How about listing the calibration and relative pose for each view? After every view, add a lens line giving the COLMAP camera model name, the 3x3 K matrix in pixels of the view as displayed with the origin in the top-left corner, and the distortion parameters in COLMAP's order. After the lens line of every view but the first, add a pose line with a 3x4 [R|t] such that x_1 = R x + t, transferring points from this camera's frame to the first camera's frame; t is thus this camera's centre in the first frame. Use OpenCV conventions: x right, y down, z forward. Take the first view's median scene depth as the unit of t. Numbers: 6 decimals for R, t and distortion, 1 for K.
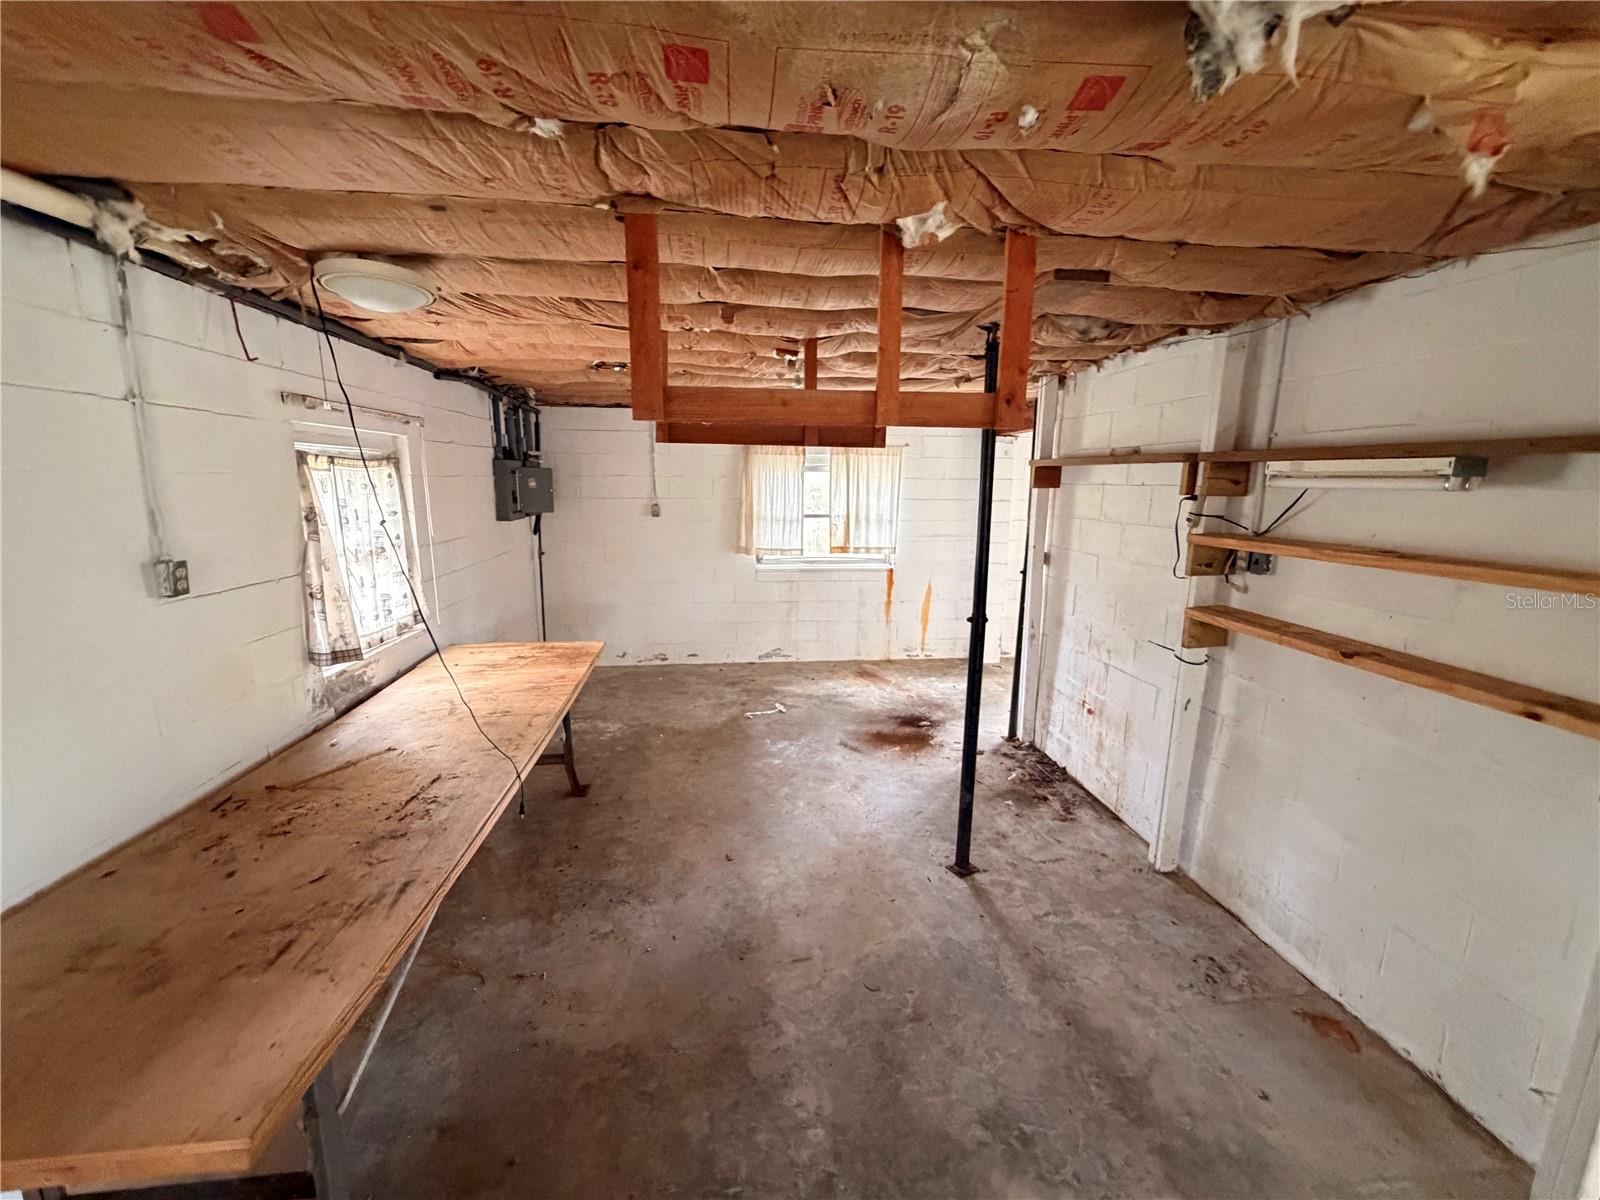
lens RADIAL K [[642.6, 0, 795.3], [0, 642.6, 604.4], [0, 0, 1]] dist [-0.001226, 0.000139]
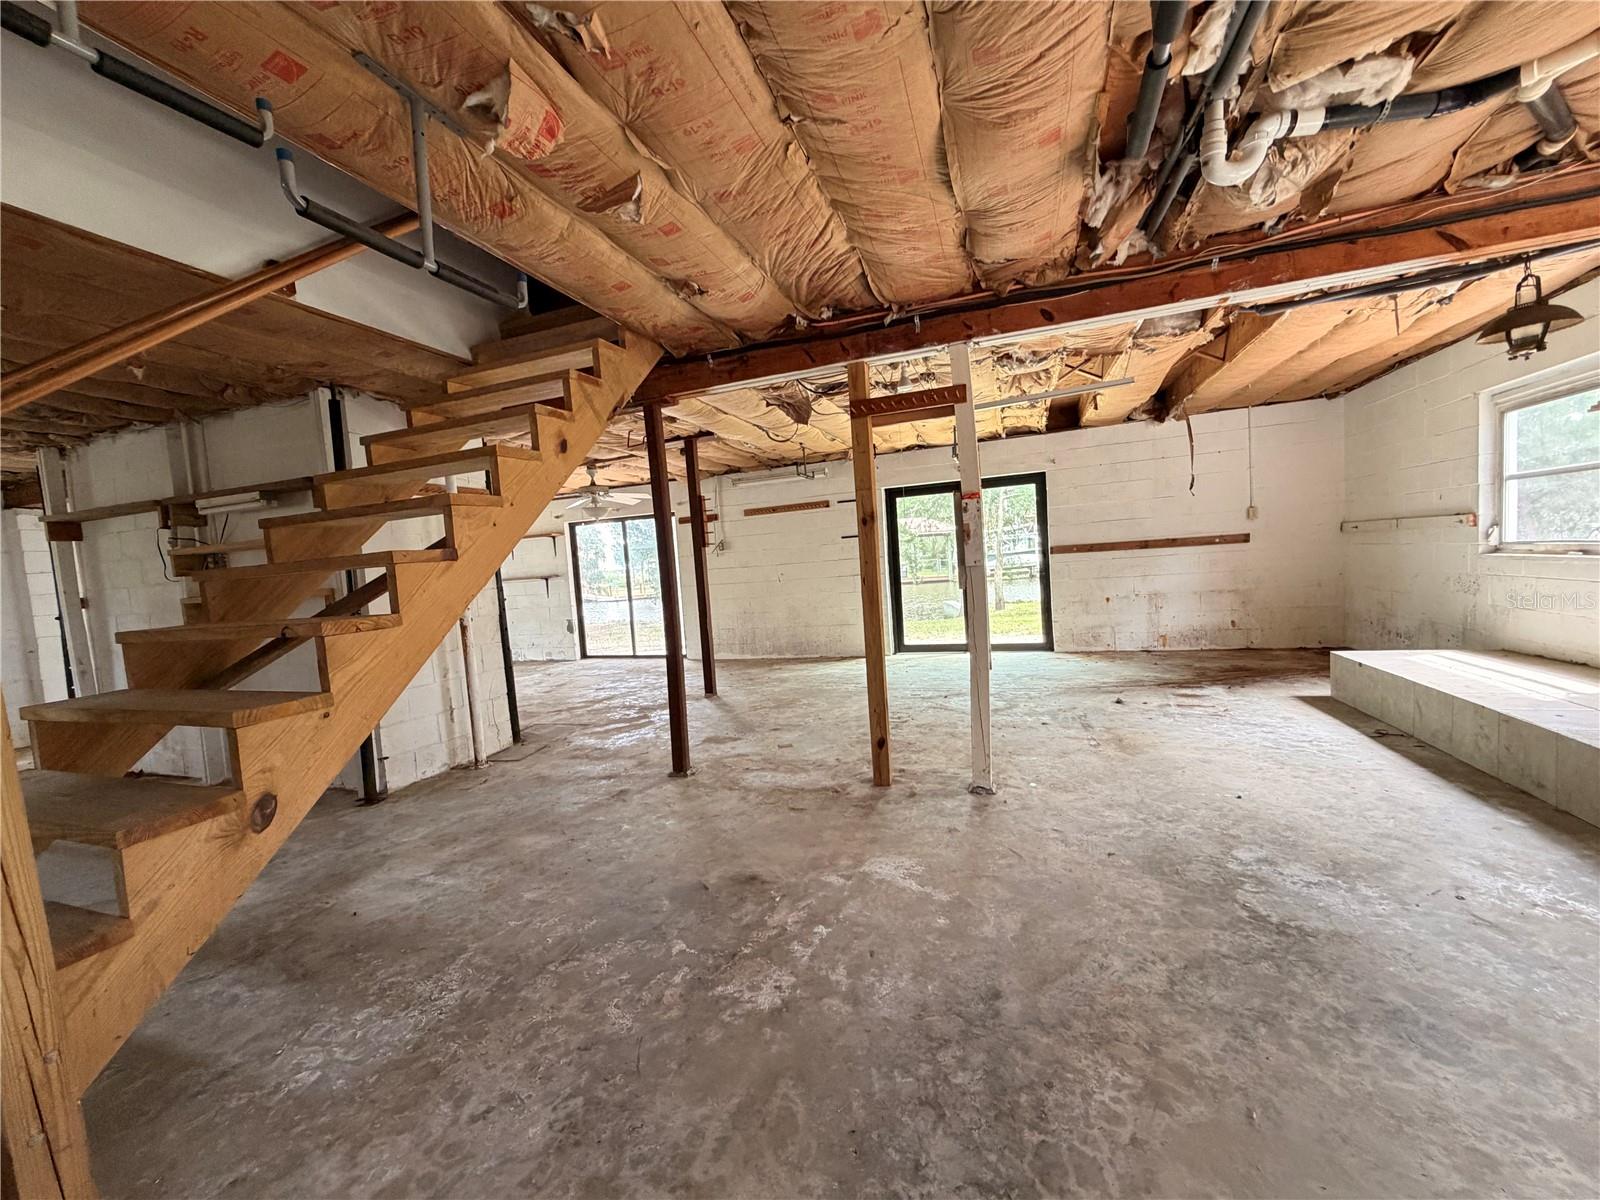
lens RADIAL K [[642.6, 0, 795.3], [0, 642.6, 604.4], [0, 0, 1]] dist [-0.001226, 0.000139]
pose [[0.433145, -0.104460, 0.895250, -0.127607], [0.241188, 0.970472, -0.003456, 0.378440], [-0.868455, 0.217420, 0.445550, -0.949760]]
